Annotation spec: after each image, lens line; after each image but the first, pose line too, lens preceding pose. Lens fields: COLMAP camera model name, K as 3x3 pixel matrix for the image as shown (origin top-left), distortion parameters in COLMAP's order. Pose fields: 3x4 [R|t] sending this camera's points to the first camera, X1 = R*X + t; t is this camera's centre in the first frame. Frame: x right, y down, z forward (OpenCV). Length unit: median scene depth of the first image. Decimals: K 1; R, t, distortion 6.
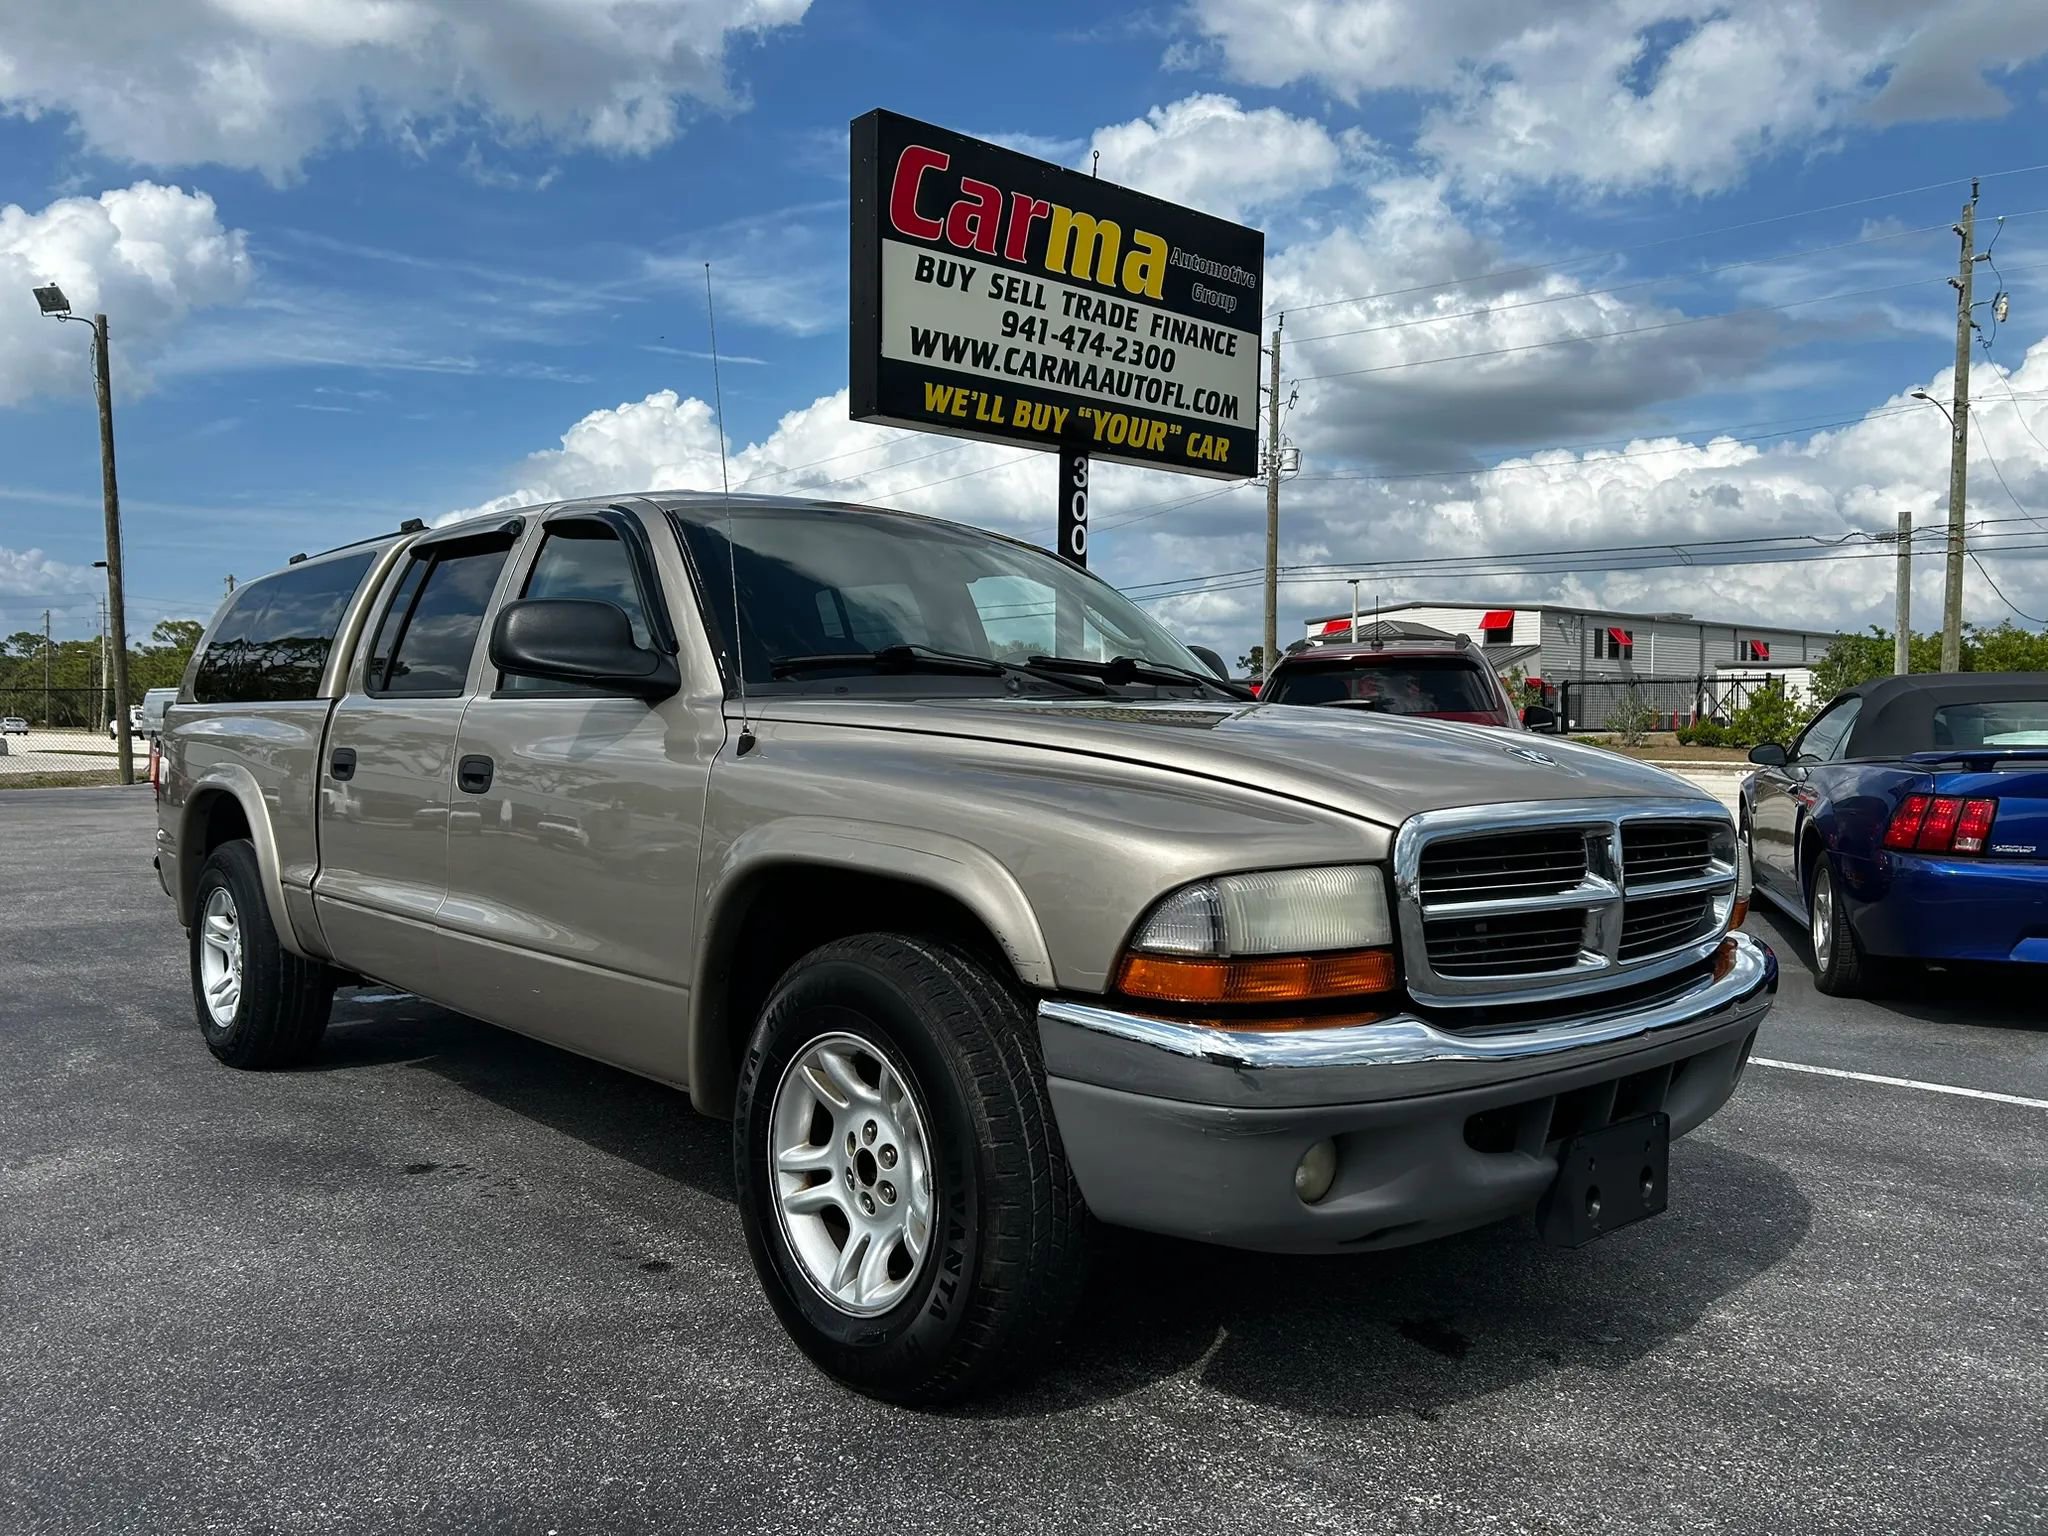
lens RADIAL K [[1549.6, 0, 1032.1], [0, 1549.6, 770.5], [0, 0, 1]] dist [0.076757, -0.093684]
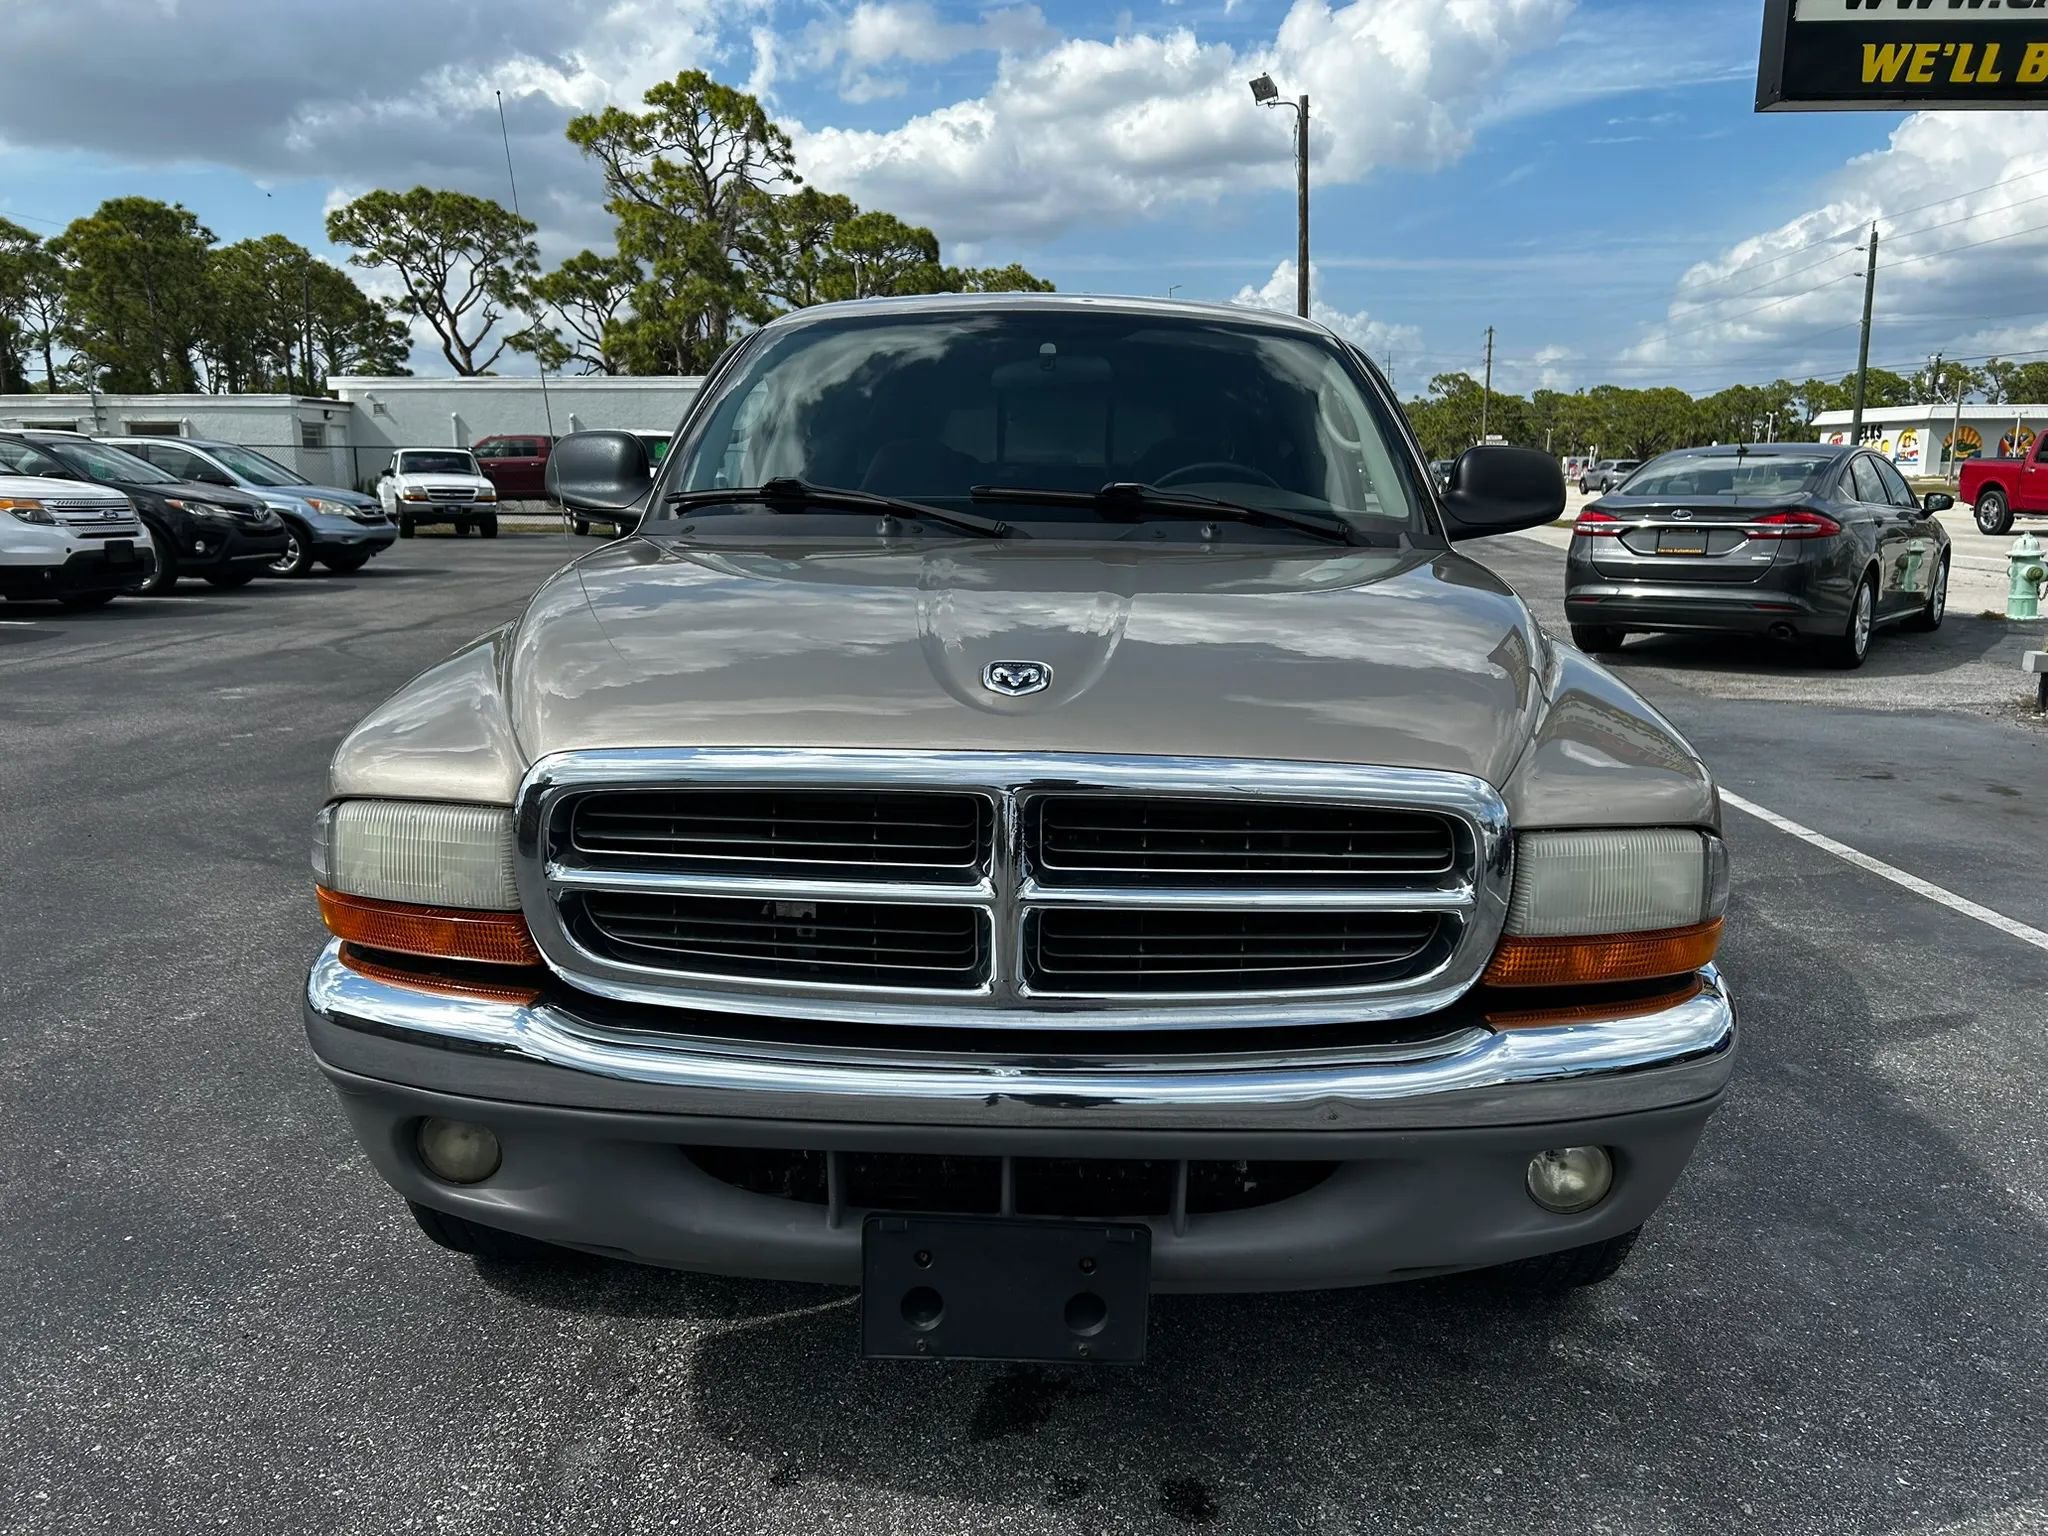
lens RADIAL K [[1551.1, 0, 1016.0], [0, 1551.1, 766.0], [0, 0, 1]] dist [0.043381, -0.047053]
pose [[0.713410, 0.132311, -0.688143, 0.199935], [-0.021987, 0.985756, 0.166740, -0.020638], [0.700402, -0.103824, 0.706157, 0.131615]]
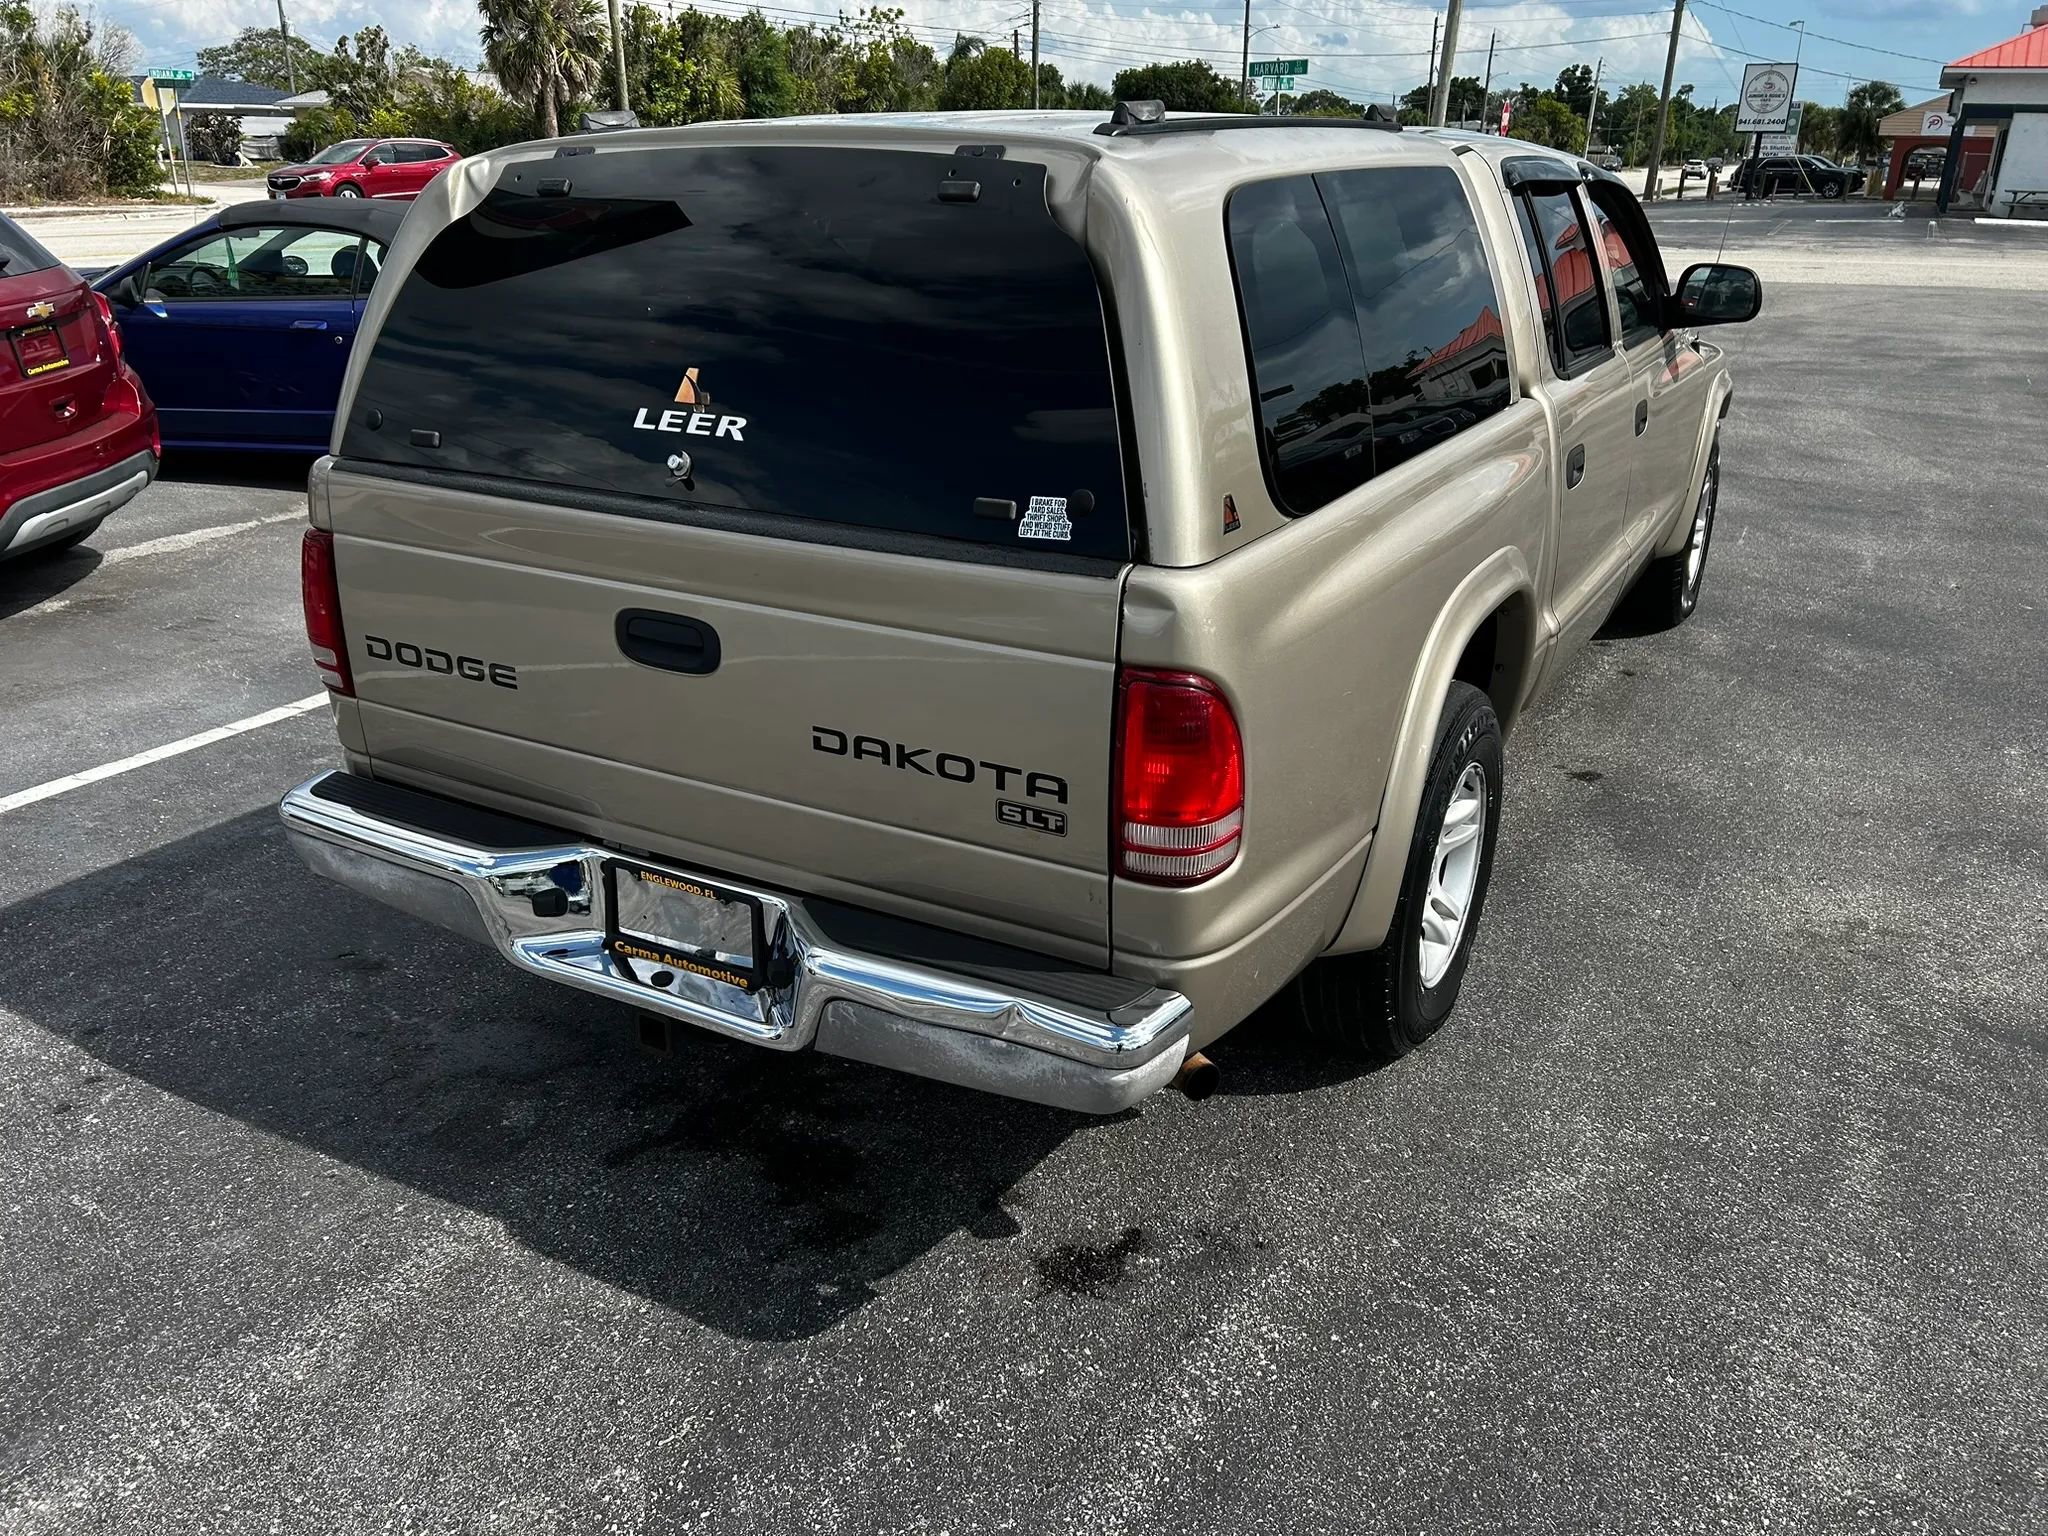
lens RADIAL K [[1551.1, 0, 1016.0], [0, 1551.1, 766.0], [0, 0, 1]] dist [0.043381, -0.047053]
pose [[-0.306656, -0.356459, 0.882553, -0.470355], [0.014564, 0.925360, 0.378809, -0.072468], [-0.951709, 0.129017, -0.278576, 0.634743]]
